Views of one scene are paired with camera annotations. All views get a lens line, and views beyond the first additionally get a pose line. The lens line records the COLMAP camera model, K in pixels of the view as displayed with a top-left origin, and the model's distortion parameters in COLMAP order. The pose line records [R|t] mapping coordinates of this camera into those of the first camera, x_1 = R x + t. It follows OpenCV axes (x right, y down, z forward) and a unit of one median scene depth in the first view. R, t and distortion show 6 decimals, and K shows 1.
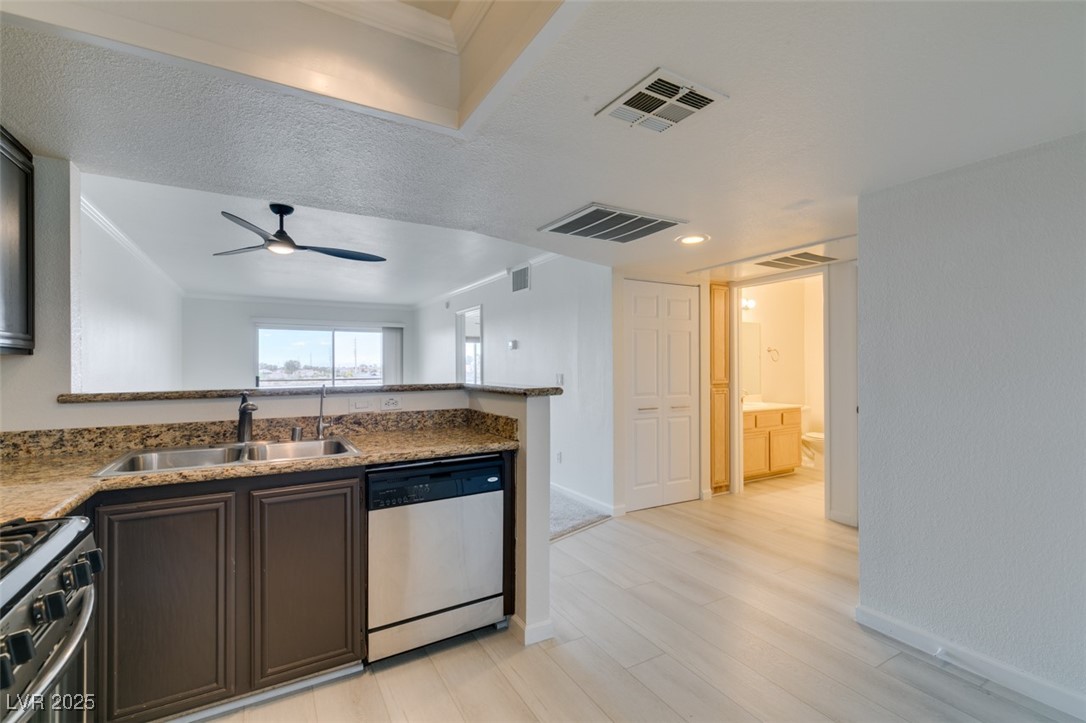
lens RADIAL K [[484.7, 0, 541.2], [0, 484.7, 364.0], [0, 0, 1]] dist [0.002712, -0.000344]
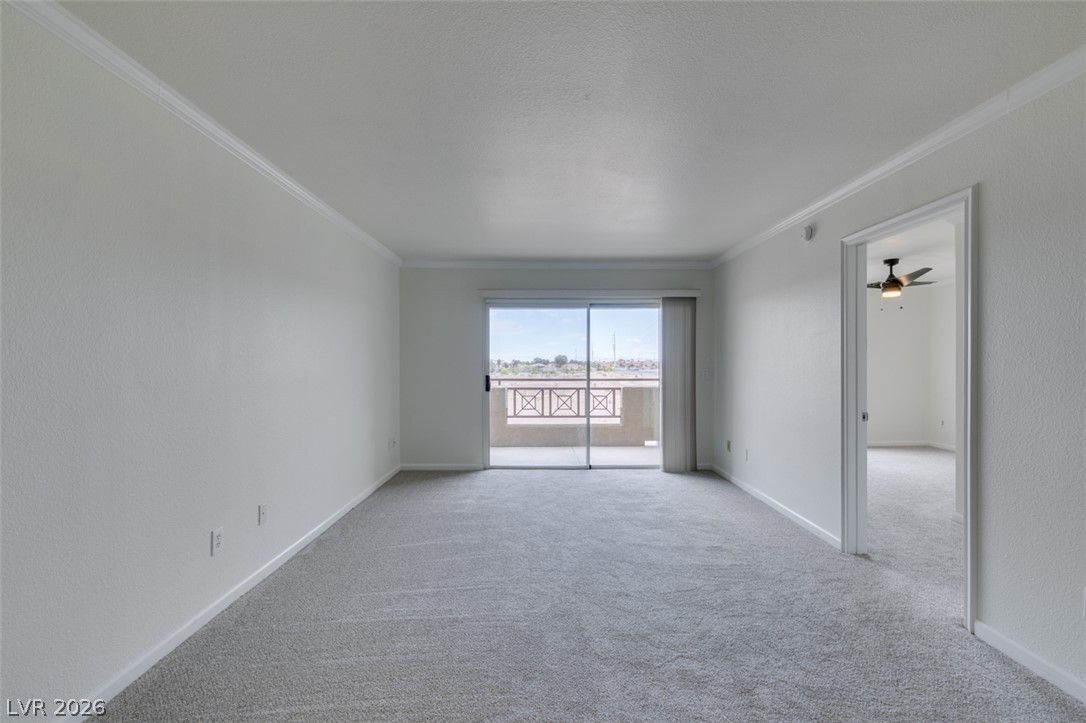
lens RADIAL K [[484.7, 0, 541.2], [0, 484.7, 364.0], [0, 0, 1]] dist [0.002712, -0.000344]
pose [[0.870247, 0.006481, -0.492573, -0.577534], [-0.001064, 0.999936, 0.011277, 0.003790], [0.492615, -0.009289, 0.870198, 1.419375]]
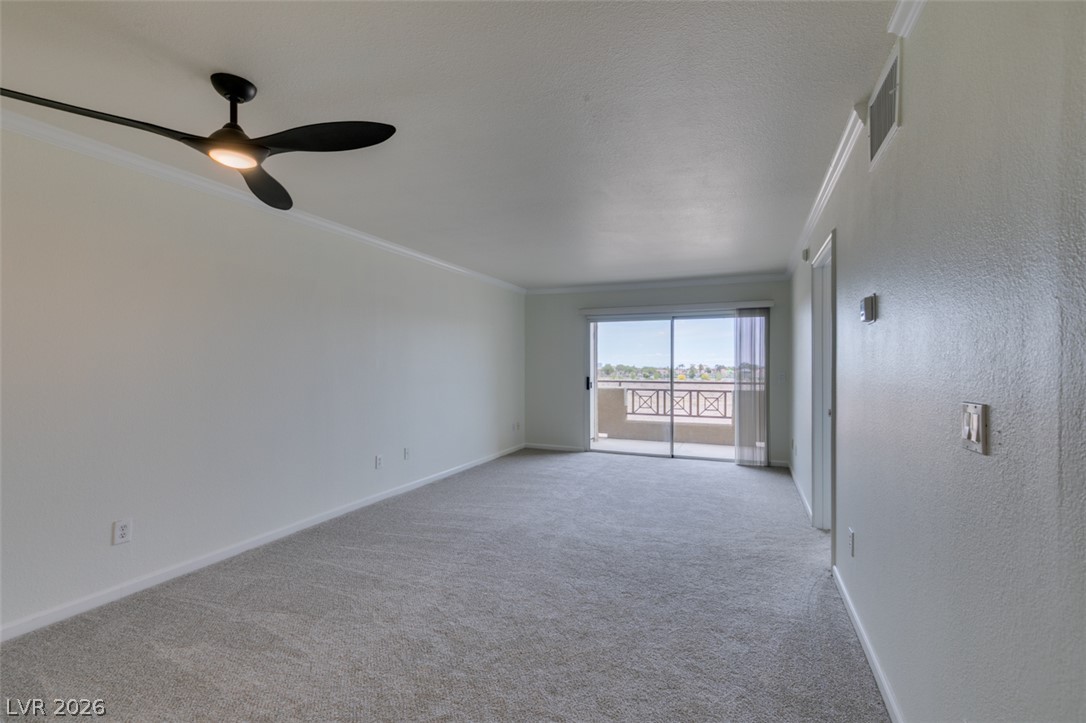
lens RADIAL K [[484.9, 0, 545.0], [0, 484.9, 366.0], [0, 0, 1]] dist [0.002060, -0.000048]
pose [[0.608931, 0.005121, -0.793206, 0.186344], [-0.000682, 0.999982, 0.005933, 0.002525], [0.793223, -0.003072, 0.608924, 1.333728]]
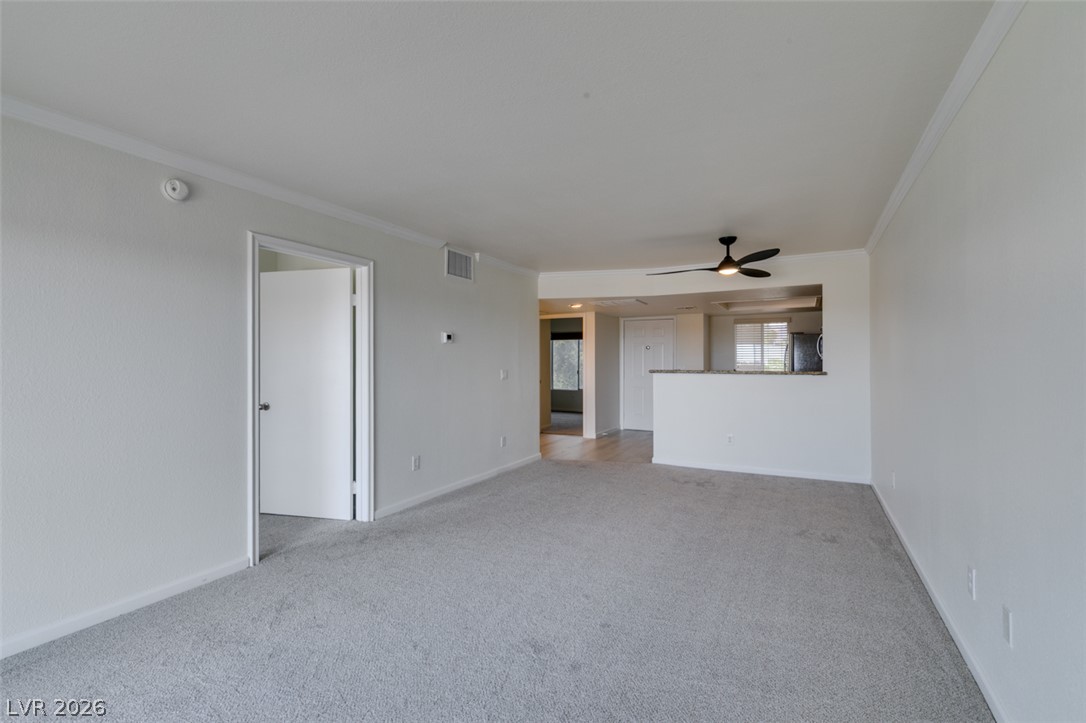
lens RADIAL K [[485.4, 0, 539.9], [0, 485.4, 357.1], [0, 0, 1]] dist [0.002574, -0.000414]
pose [[-0.523725, 0.011872, 0.851805, -1.933360], [0.002646, 0.999921, -0.012309, 0.011982], [-0.851883, -0.004193, -0.523715, 2.962744]]
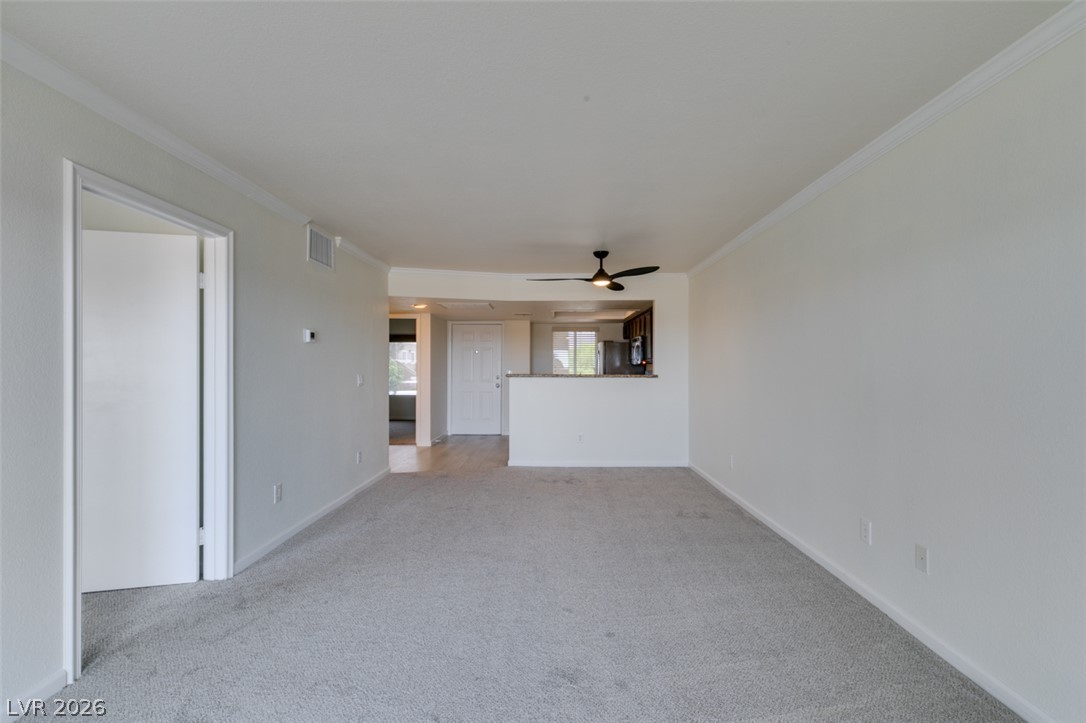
lens RADIAL K [[482.1, 0, 541.3], [0, 482.1, 364.4], [0, 0, 1]] dist [0.002602, -0.000119]
pose [[-0.854371, 0.003414, 0.519652, -1.566274], [0.000969, 0.999987, -0.004977, 0.010680], [-0.519662, -0.003748, -0.854364, 3.210040]]
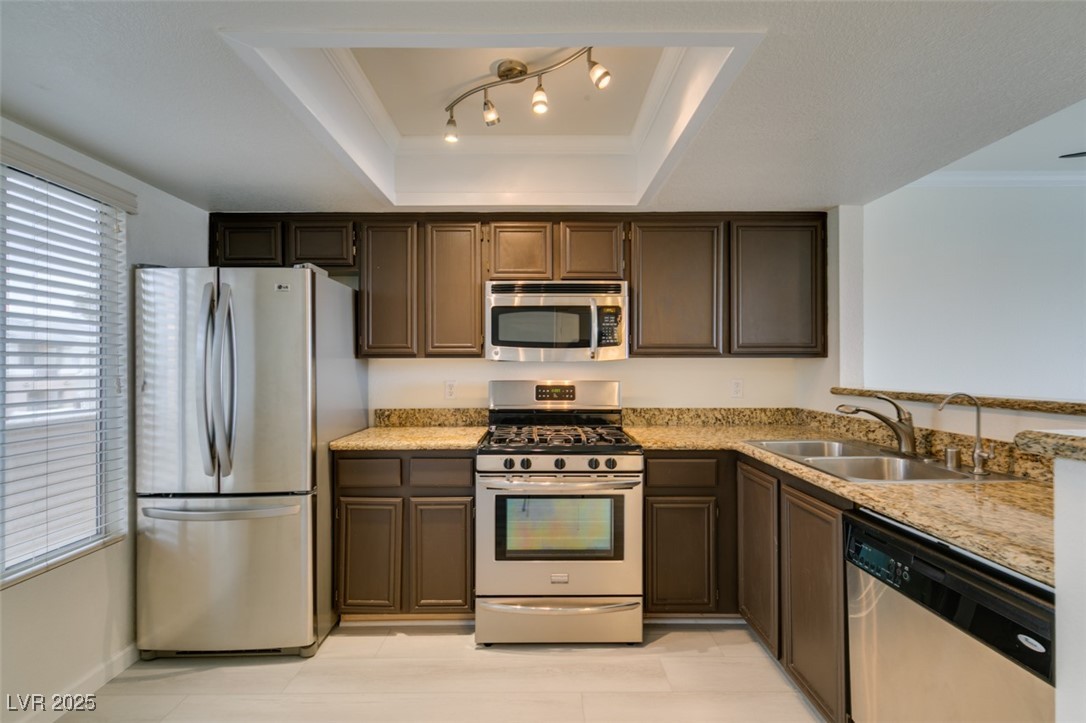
lens RADIAL K [[482.1, 0, 541.3], [0, 482.1, 364.4], [0, 0, 1]] dist [0.002602, -0.000119]
pose [[-0.496189, 0.001725, -0.868213, 0.412467], [0.006790, 0.999975, -0.001893, -0.001539], [0.868188, -0.006834, -0.496189, 0.747512]]
